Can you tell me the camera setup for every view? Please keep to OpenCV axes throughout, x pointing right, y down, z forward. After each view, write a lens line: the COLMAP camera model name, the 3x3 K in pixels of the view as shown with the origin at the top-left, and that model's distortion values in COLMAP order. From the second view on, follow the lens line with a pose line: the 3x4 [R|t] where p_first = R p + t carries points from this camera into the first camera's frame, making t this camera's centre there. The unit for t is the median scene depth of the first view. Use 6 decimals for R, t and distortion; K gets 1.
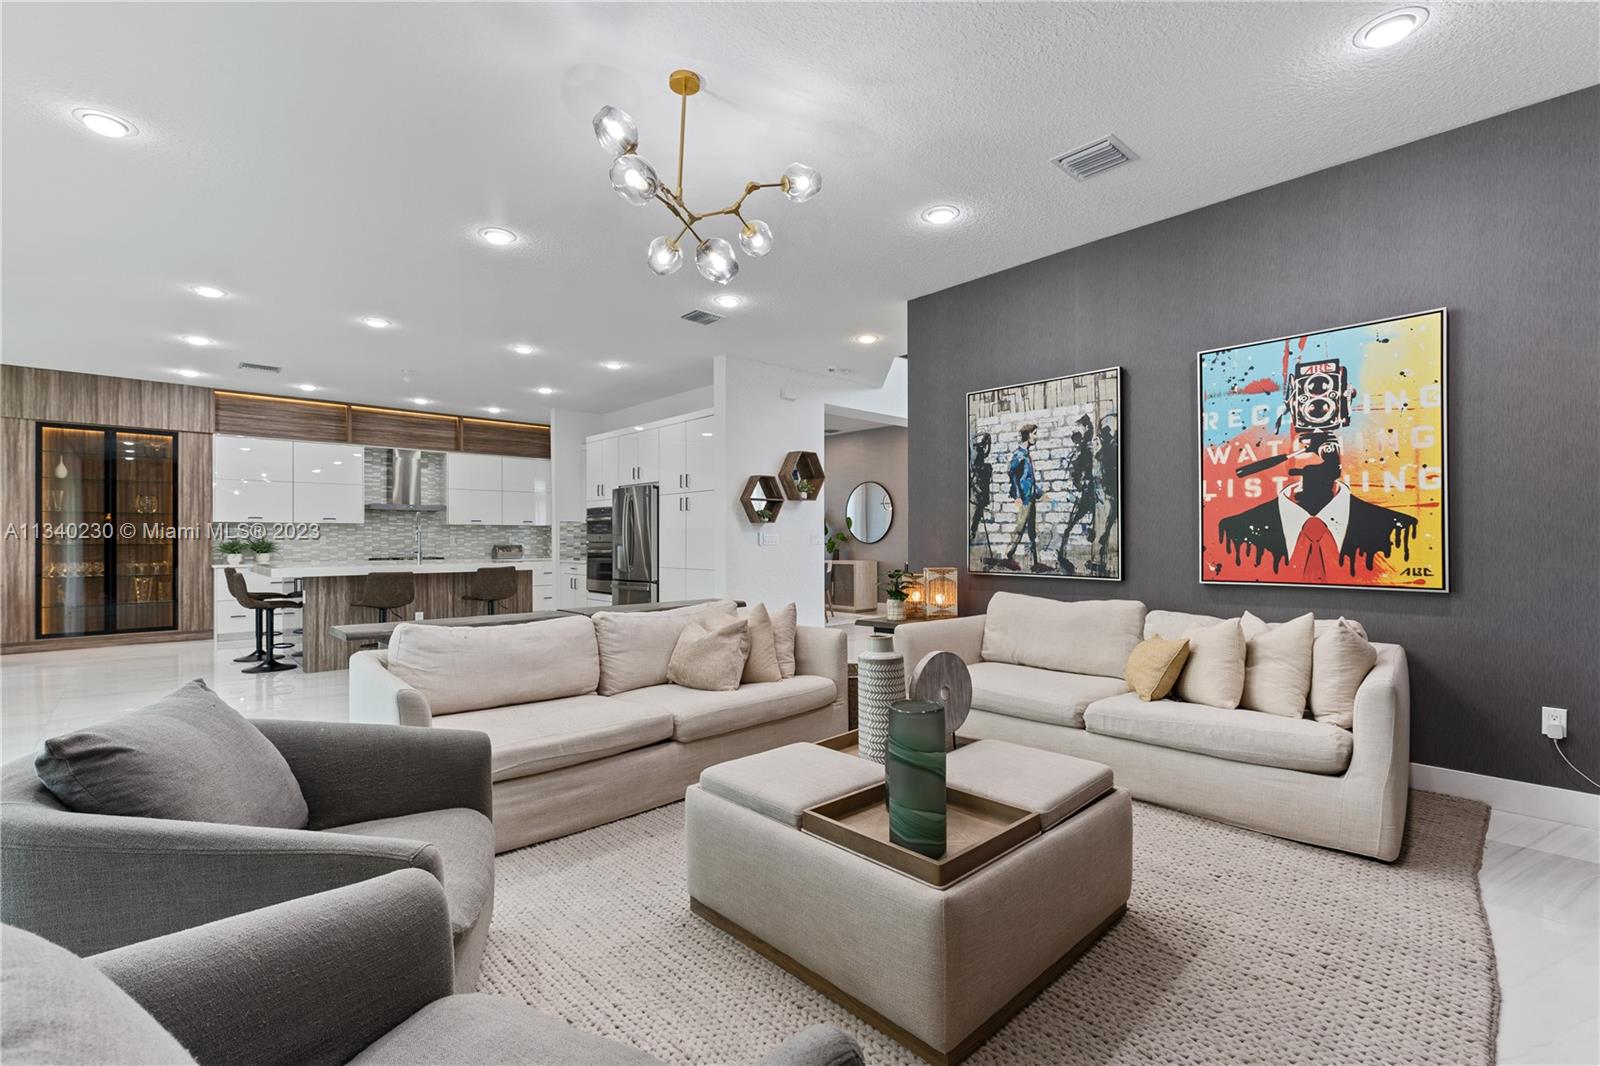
lens RADIAL K [[713.2, 0, 801.4], [0, 713.2, 532.8], [0, 0, 1]] dist [0.006453, -0.003499]
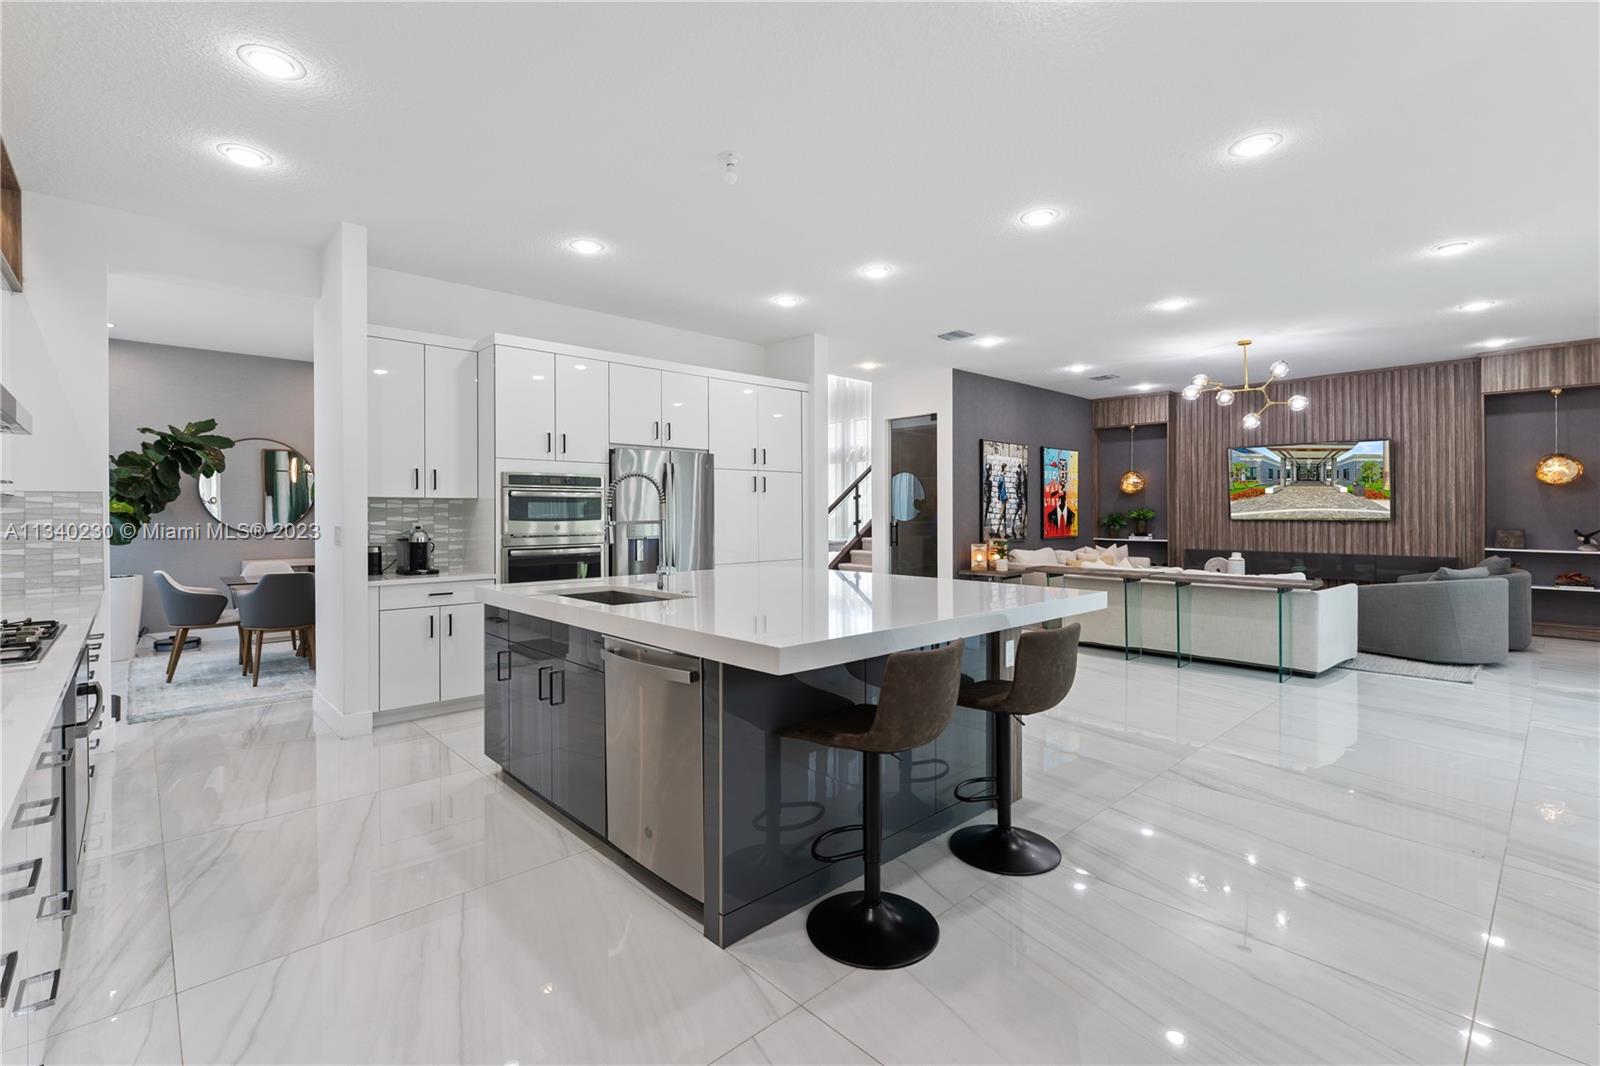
lens RADIAL K [[713.2, 0, 799.1], [0, 713.2, 510.3], [0, 0, 1]] dist [0.006453, -0.003499]
pose [[-0.002866, 0.004784, 0.999984, -1.539237], [-0.005644, 0.999973, -0.004800, -0.009869], [-0.999980, -0.005658, -0.002839, 1.477868]]
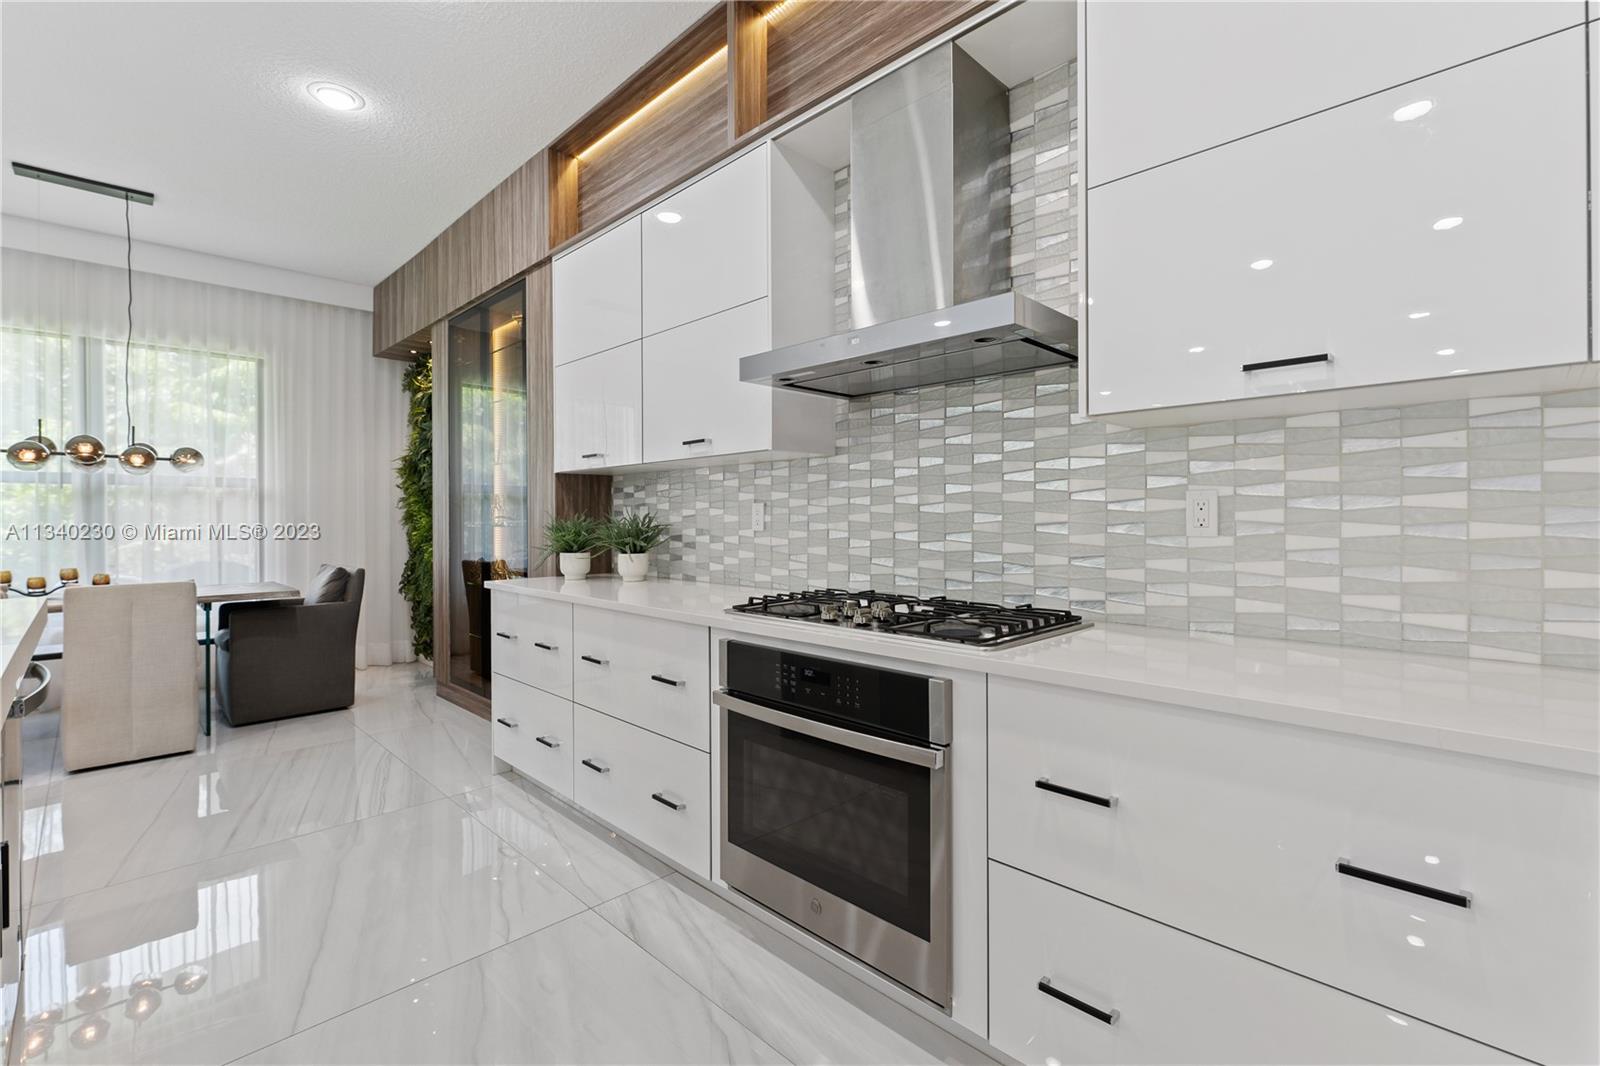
lens RADIAL K [[713.2, 0, 789.1], [0, 713.2, 519.9], [0, 0, 1]] dist [0.006453, -0.003499]
pose [[0.026711, 0.006213, -0.999624, -0.702200], [0.014637, 0.999871, 0.006605, 0.019396], [0.999536, -0.014808, 0.026617, 1.933949]]
